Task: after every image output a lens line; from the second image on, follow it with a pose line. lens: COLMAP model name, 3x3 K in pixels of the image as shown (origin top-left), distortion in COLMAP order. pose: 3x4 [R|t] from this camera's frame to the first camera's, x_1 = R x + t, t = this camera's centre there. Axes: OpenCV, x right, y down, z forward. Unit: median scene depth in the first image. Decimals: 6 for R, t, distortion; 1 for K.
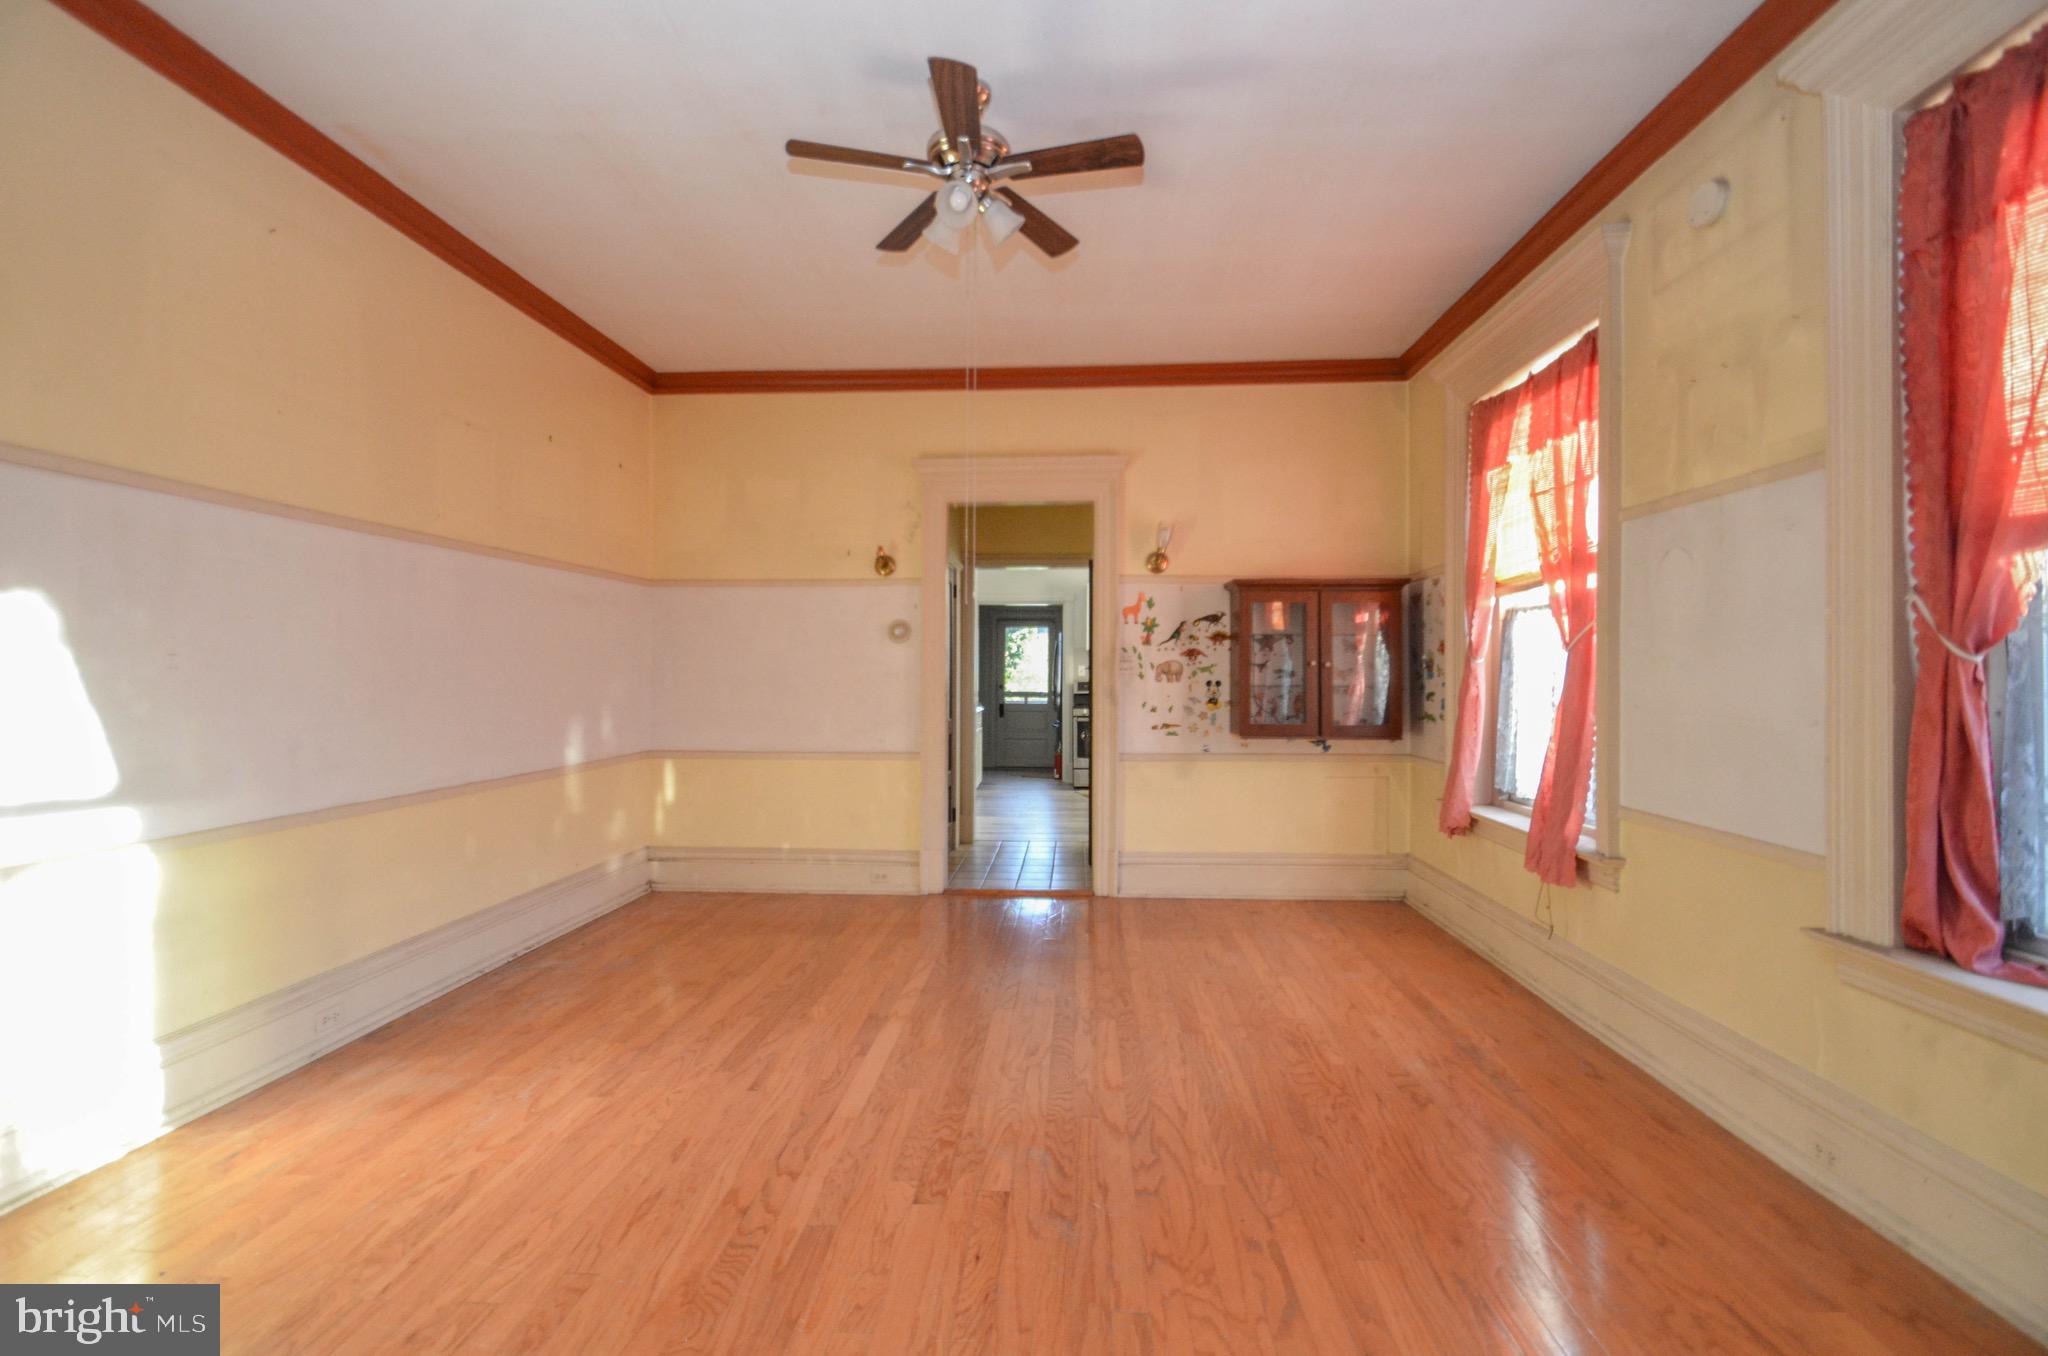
lens RADIAL K [[1069.2, 0, 1024.0], [0, 1069.2, 678.0], [0, 0, 1]] dist [0.000564, 0.000078]
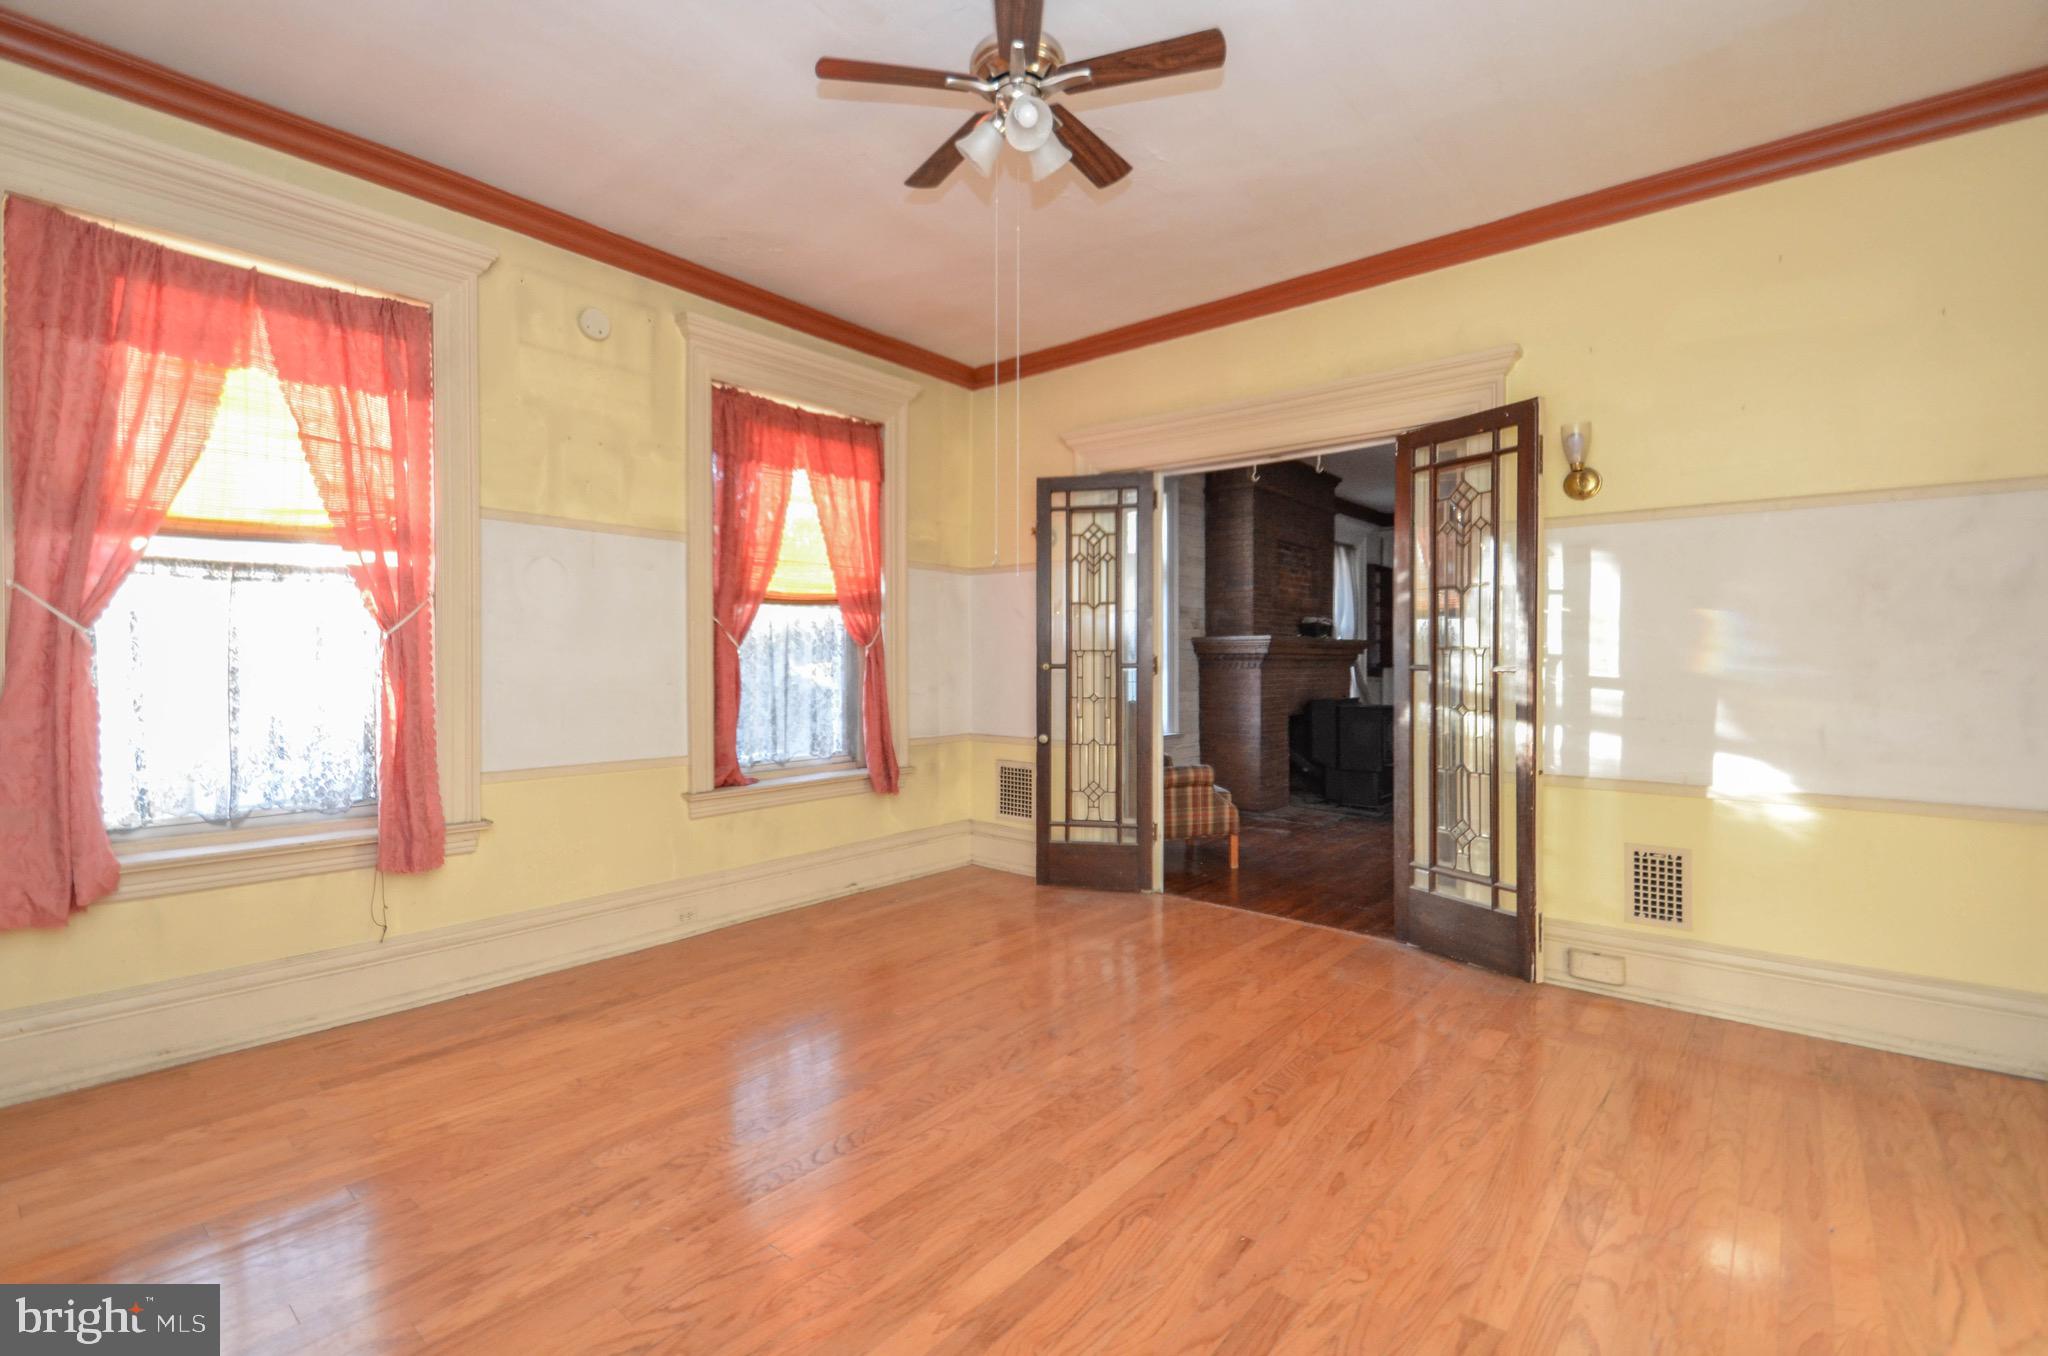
lens RADIAL K [[838.7, 0, 1024.0], [0, 838.7, 678.0], [0, 0, 1]] dist [-0.023268, -0.000024]
pose [[-0.835443, -0.014449, 0.549387, -0.440133], [0.001349, 0.999597, 0.028340, -0.003454], [-0.549575, 0.024418, -0.835087, 1.579357]]
